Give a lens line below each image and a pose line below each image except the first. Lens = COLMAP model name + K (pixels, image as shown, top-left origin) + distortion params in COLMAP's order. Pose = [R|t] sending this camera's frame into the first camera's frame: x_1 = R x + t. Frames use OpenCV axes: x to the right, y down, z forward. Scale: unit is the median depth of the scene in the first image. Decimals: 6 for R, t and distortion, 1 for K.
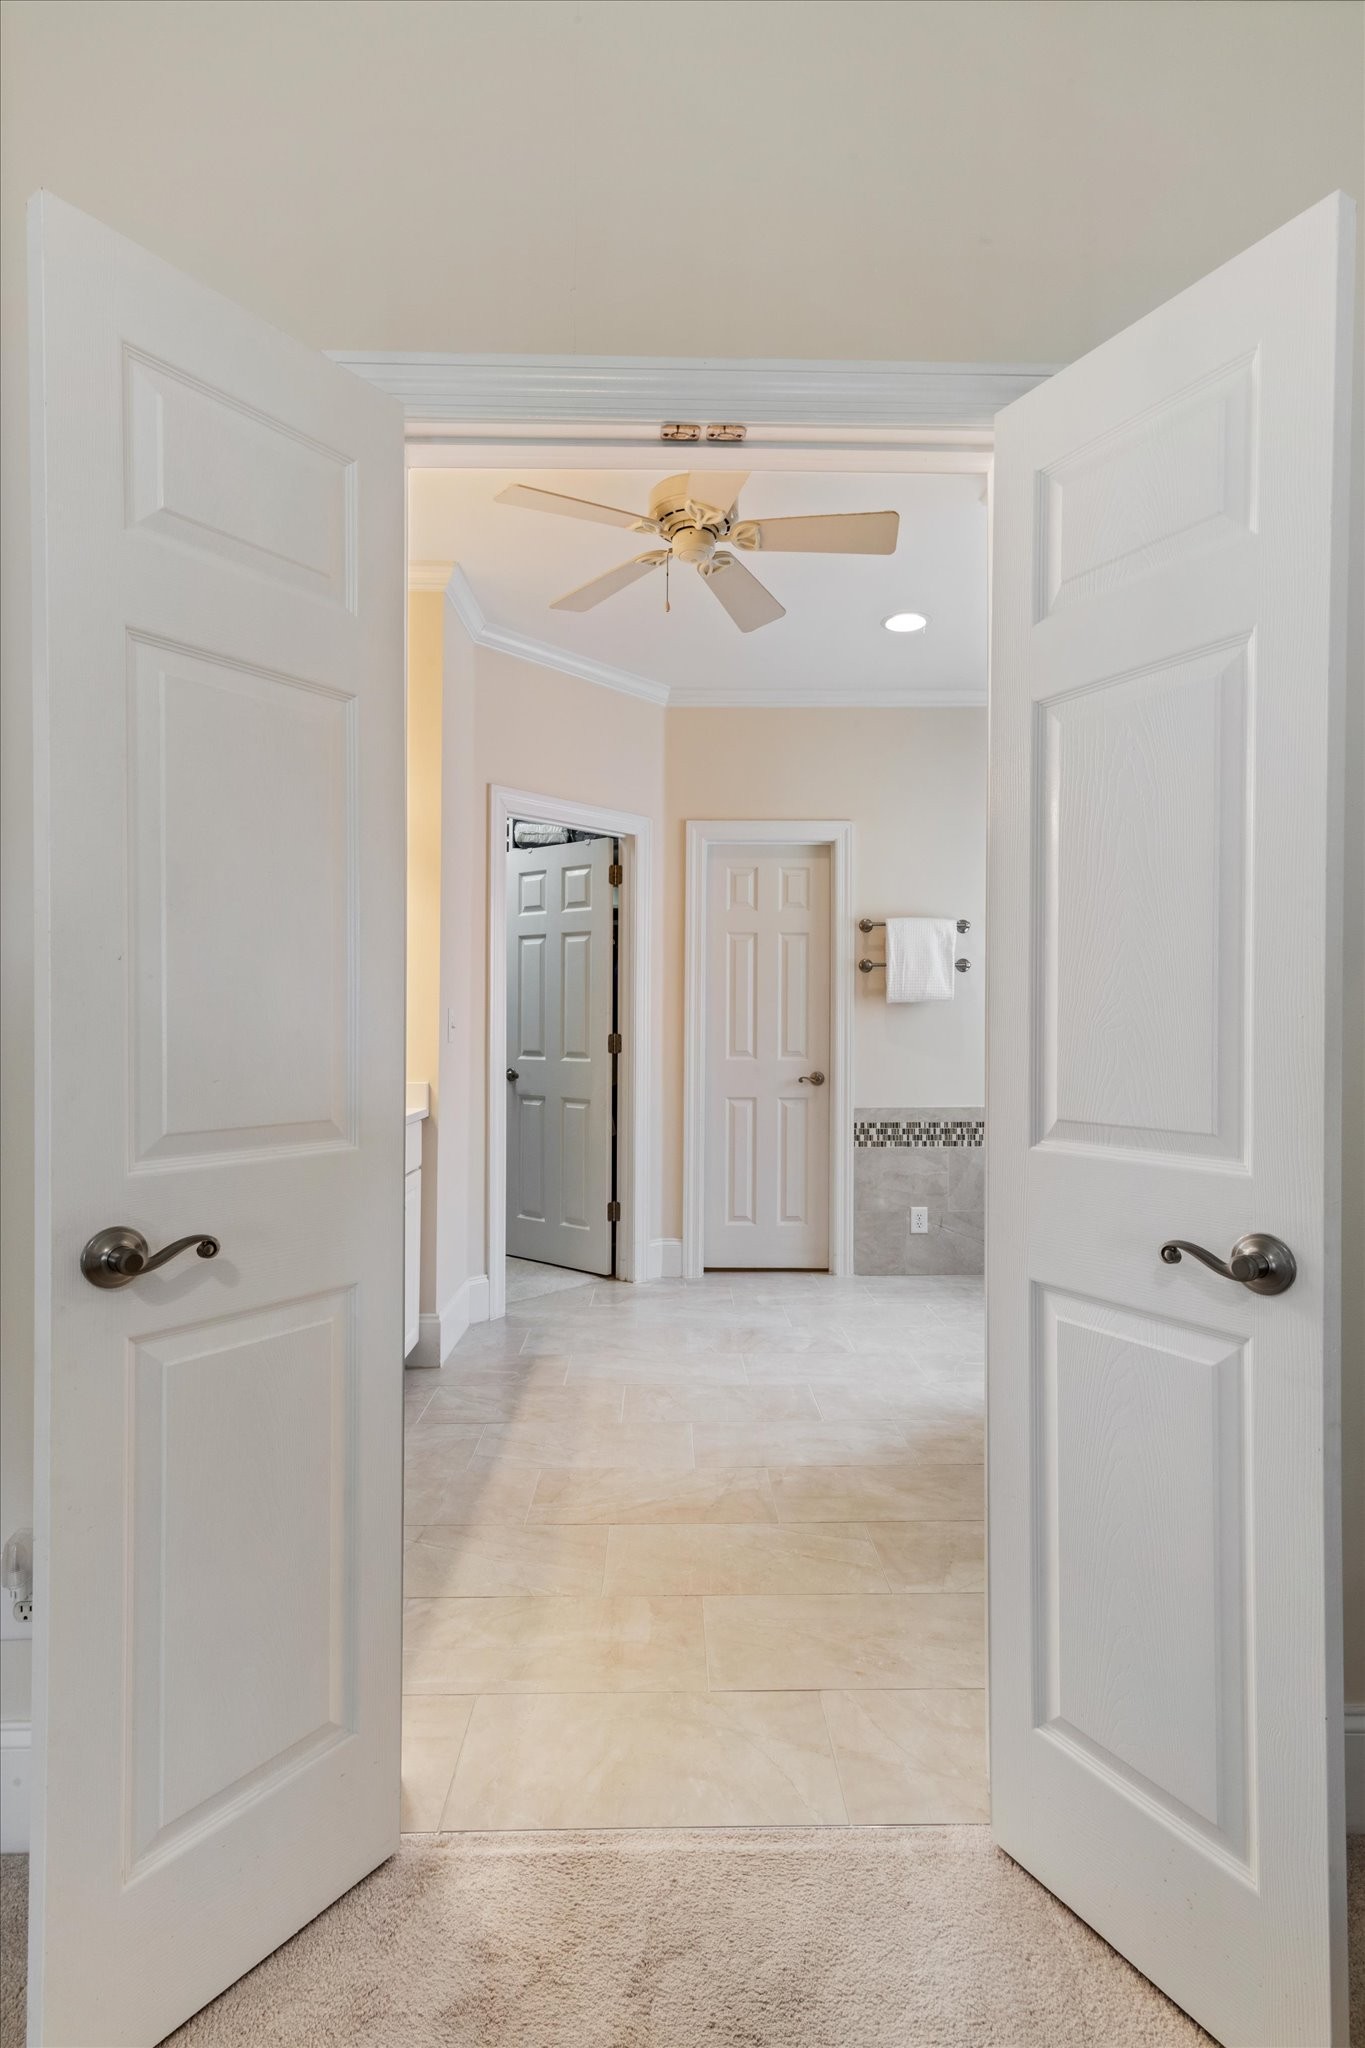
lens RADIAL K [[984.7, 0, 691.3], [0, 984.7, 1019.6], [0, 0, 1]] dist [0.006316, 0.001121]
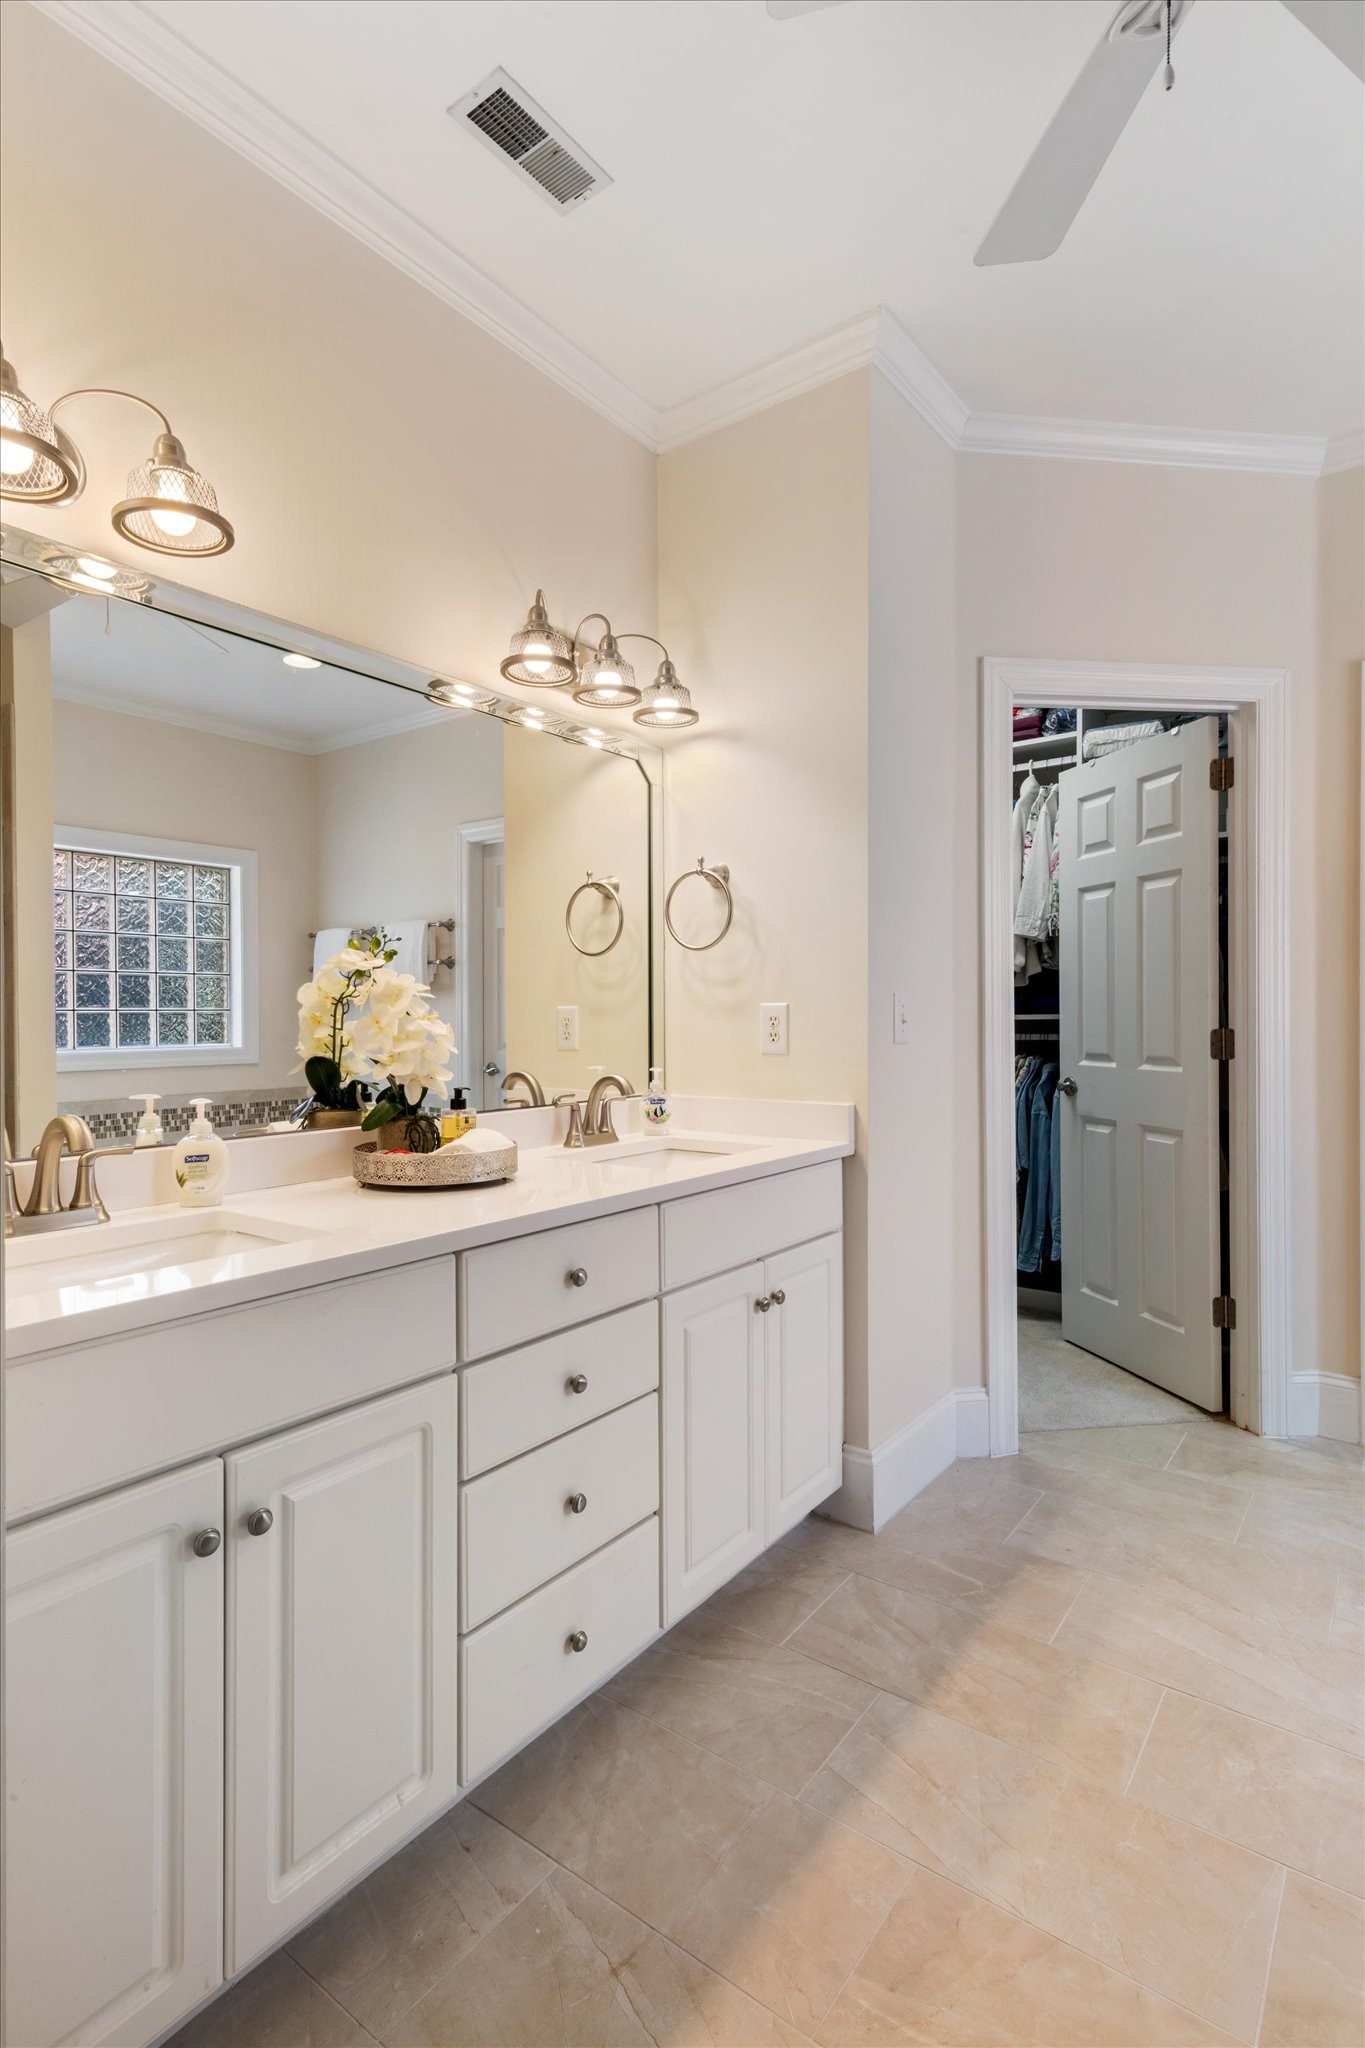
lens RADIAL K [[984.7, 0, 691.3], [0, 984.7, 1019.6], [0, 0, 1]] dist [0.006316, 0.001121]
pose [[0.780983, -0.008494, -0.624494, 0.050241], [0.014168, 0.999891, 0.004118, 0.001342], [0.624391, -0.012063, 0.781019, 0.302379]]
